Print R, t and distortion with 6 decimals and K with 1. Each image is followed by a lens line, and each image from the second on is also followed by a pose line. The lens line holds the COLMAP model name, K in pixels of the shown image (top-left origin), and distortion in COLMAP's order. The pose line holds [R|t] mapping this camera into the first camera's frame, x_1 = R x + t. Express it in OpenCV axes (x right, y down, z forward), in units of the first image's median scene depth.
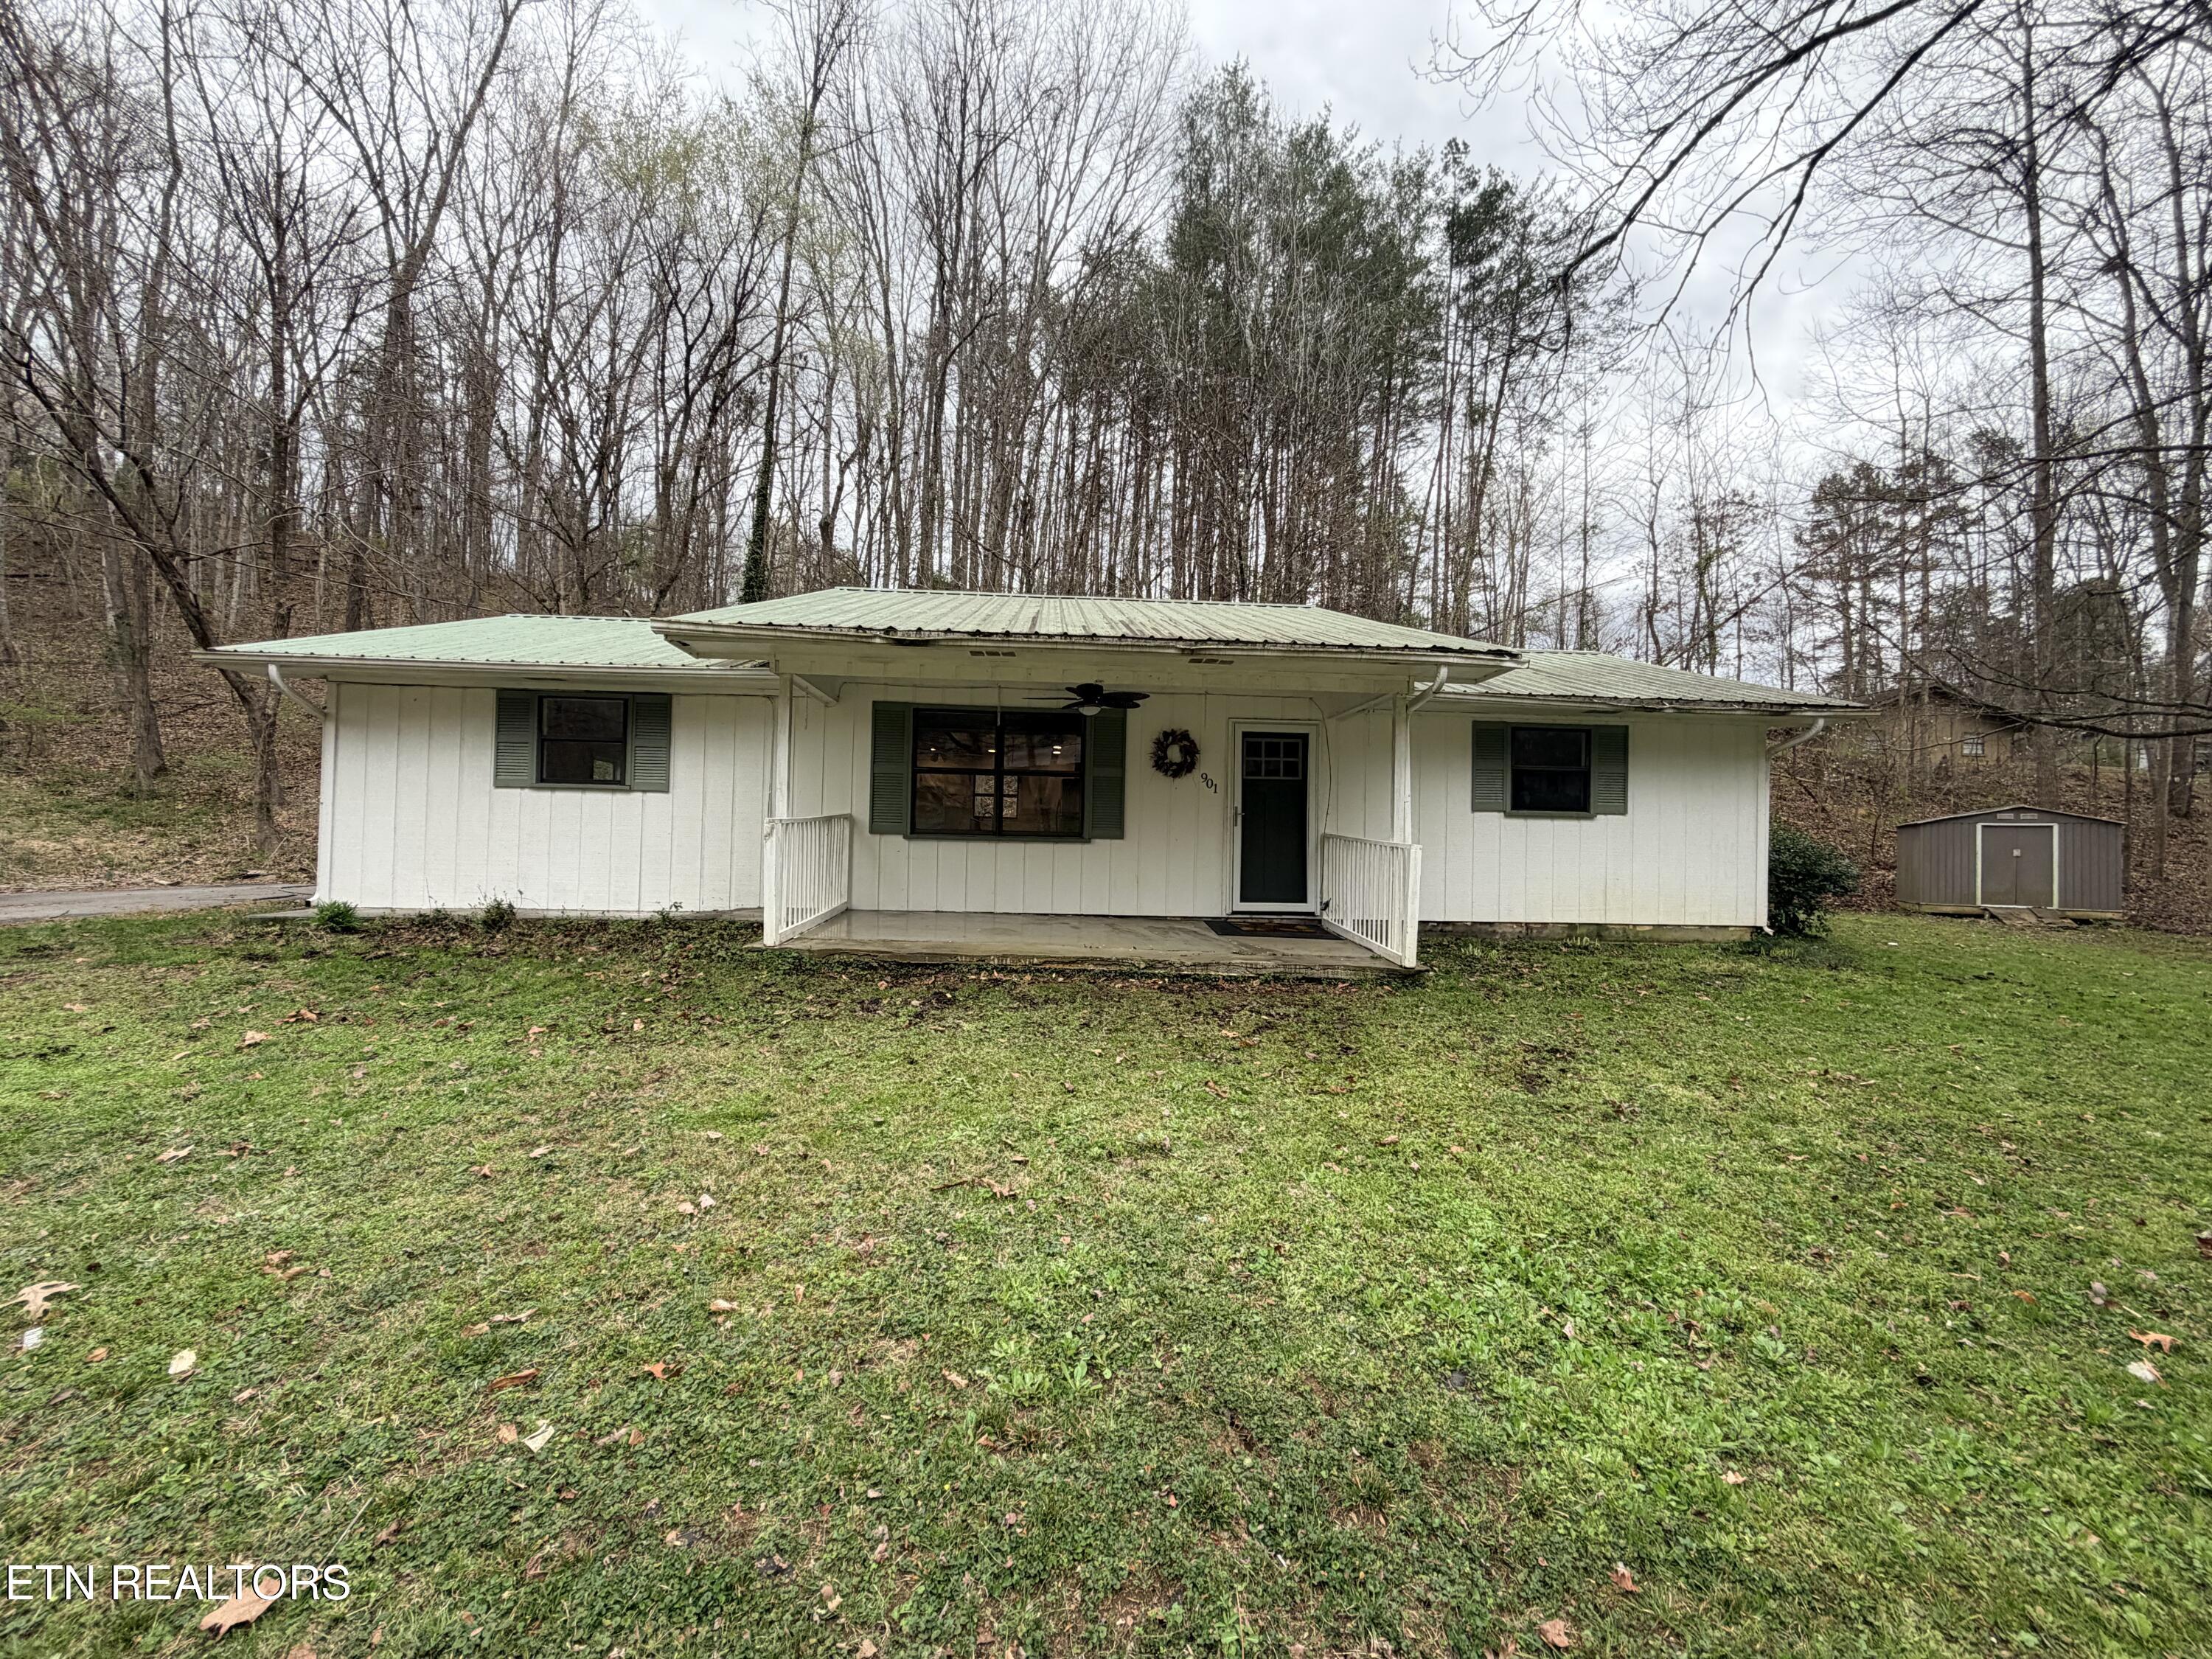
lens RADIAL K [[887.1, 0, 1099.0], [0, 887.1, 836.1], [0, 0, 1]] dist [0.002370, -0.000279]
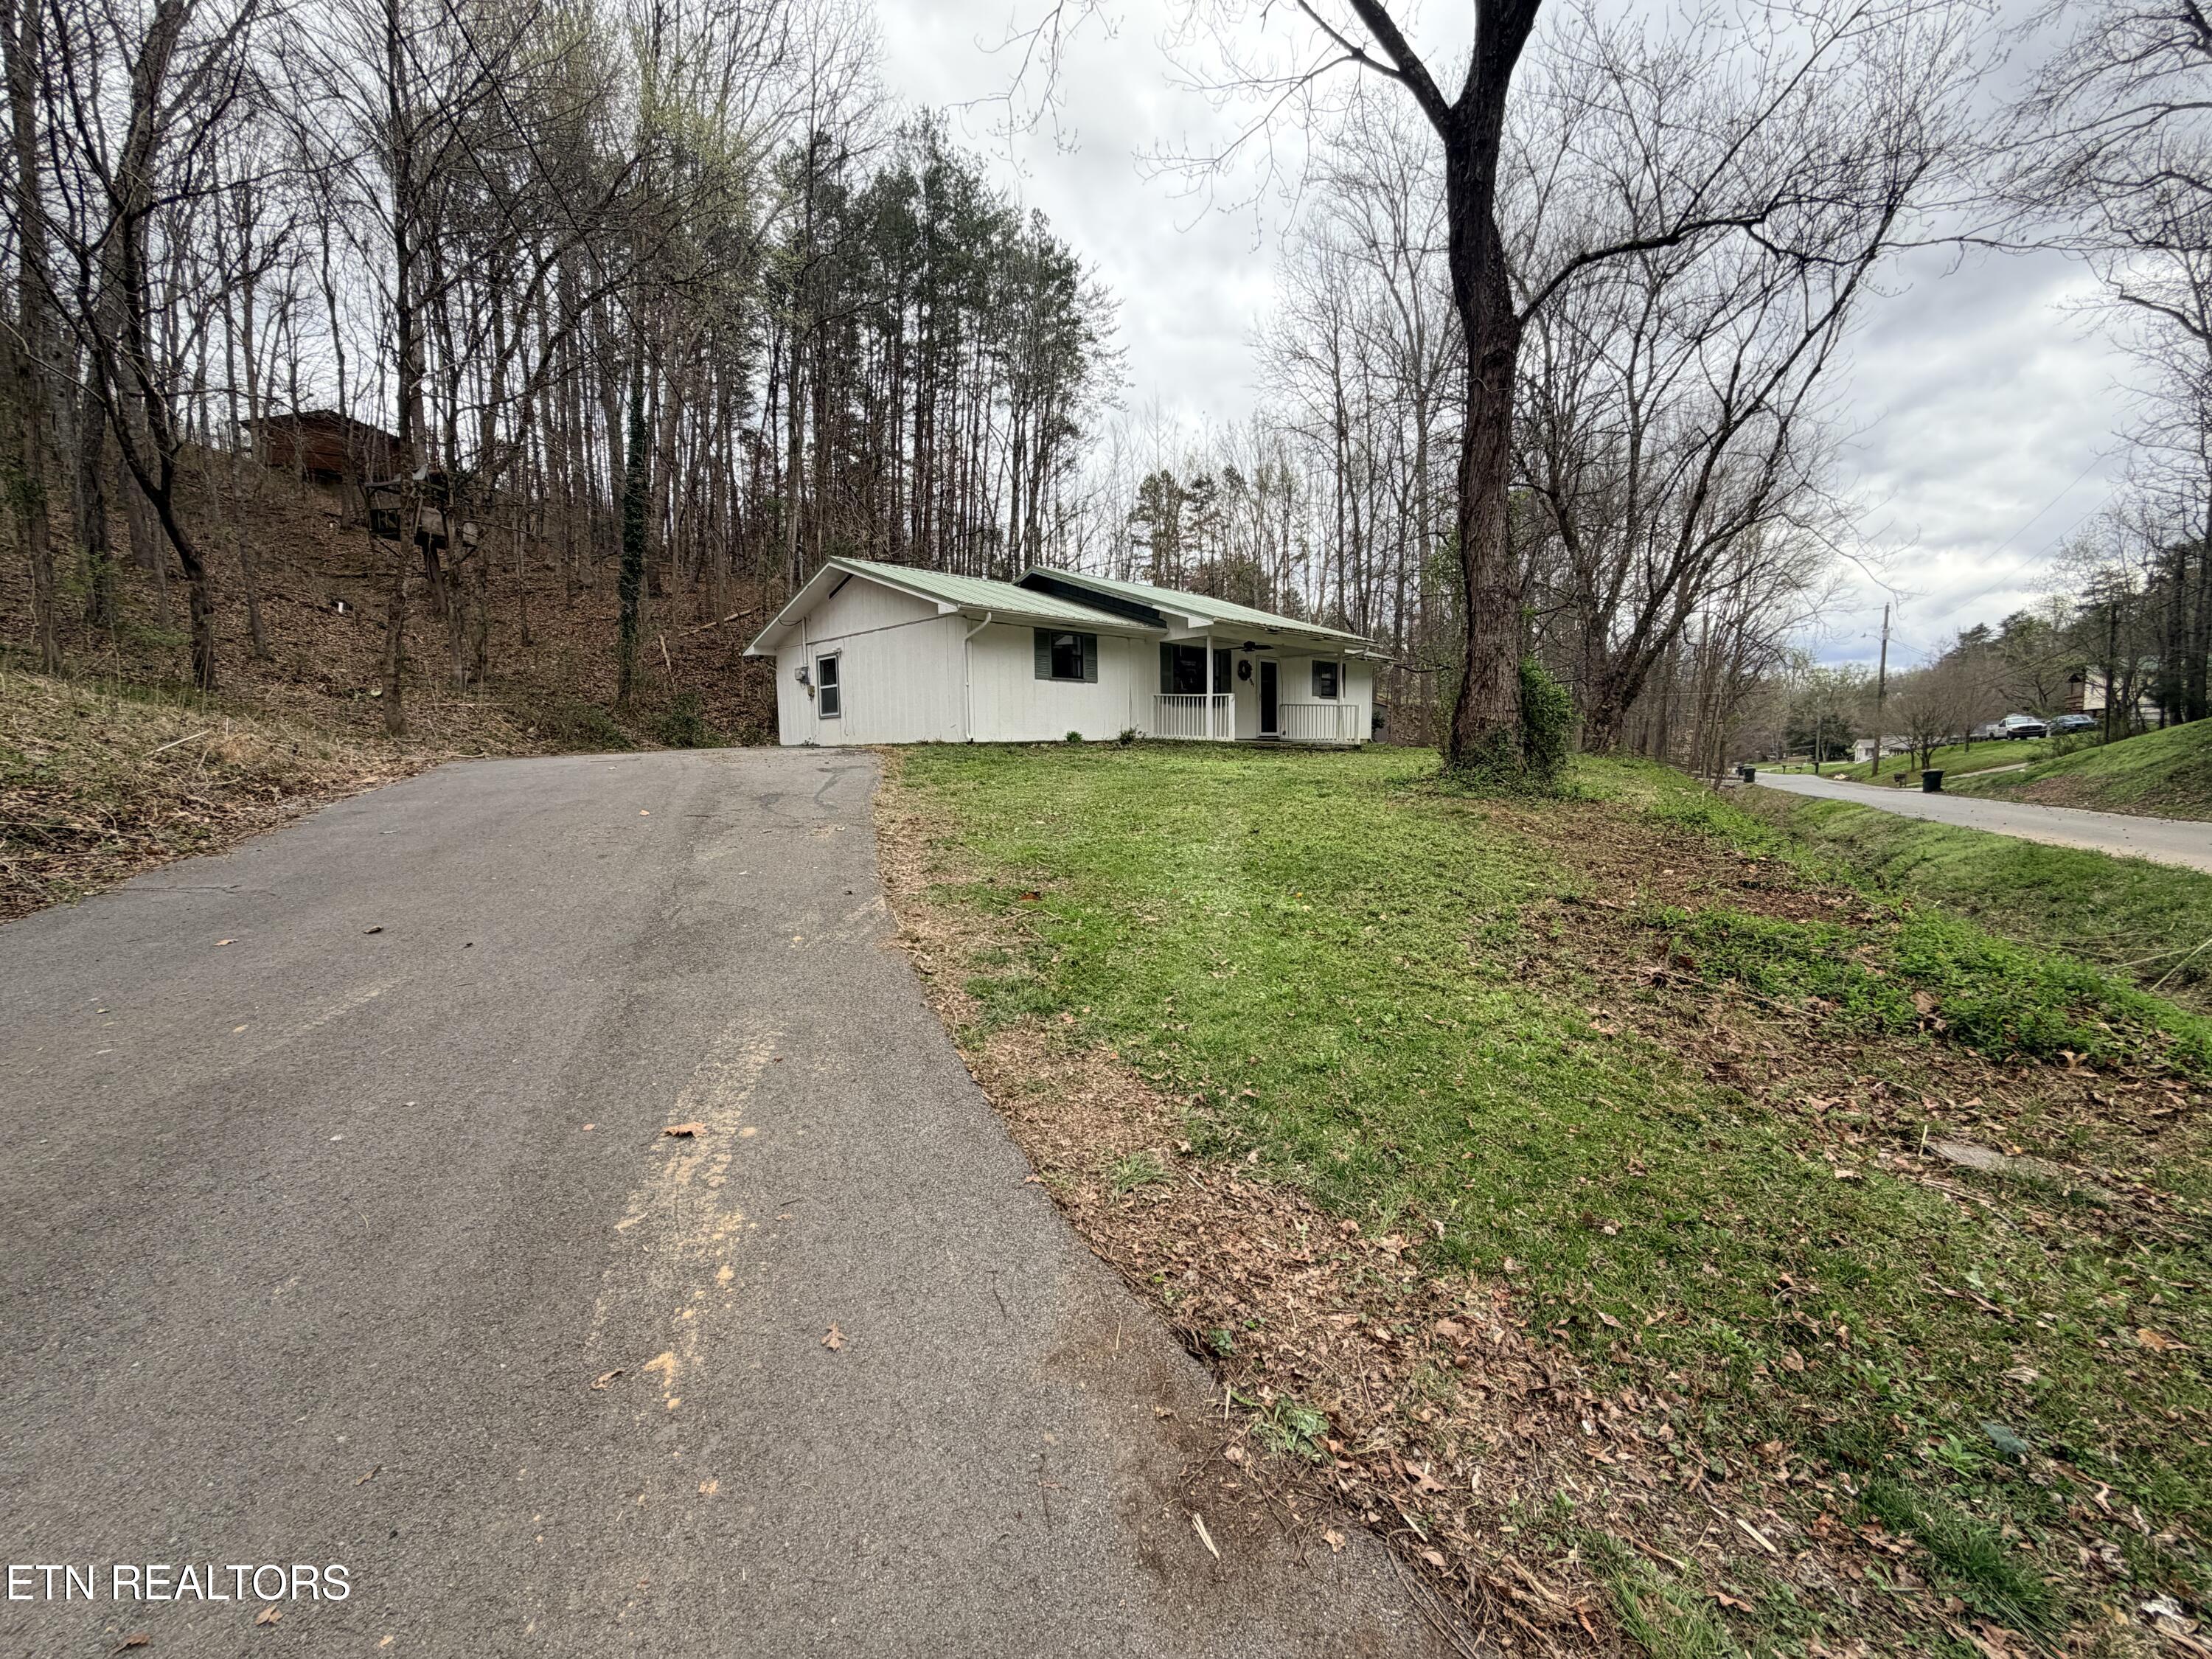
lens RADIAL K [[887.1, 0, 1099.0], [0, 887.1, 836.1], [0, 0, 1]] dist [0.002370, -0.000279]
pose [[0.753203, -0.093784, 0.651069, -1.798066], [0.021827, 0.992802, 0.117759, 0.060314], [-0.657426, -0.074485, 0.749828, -0.565319]]
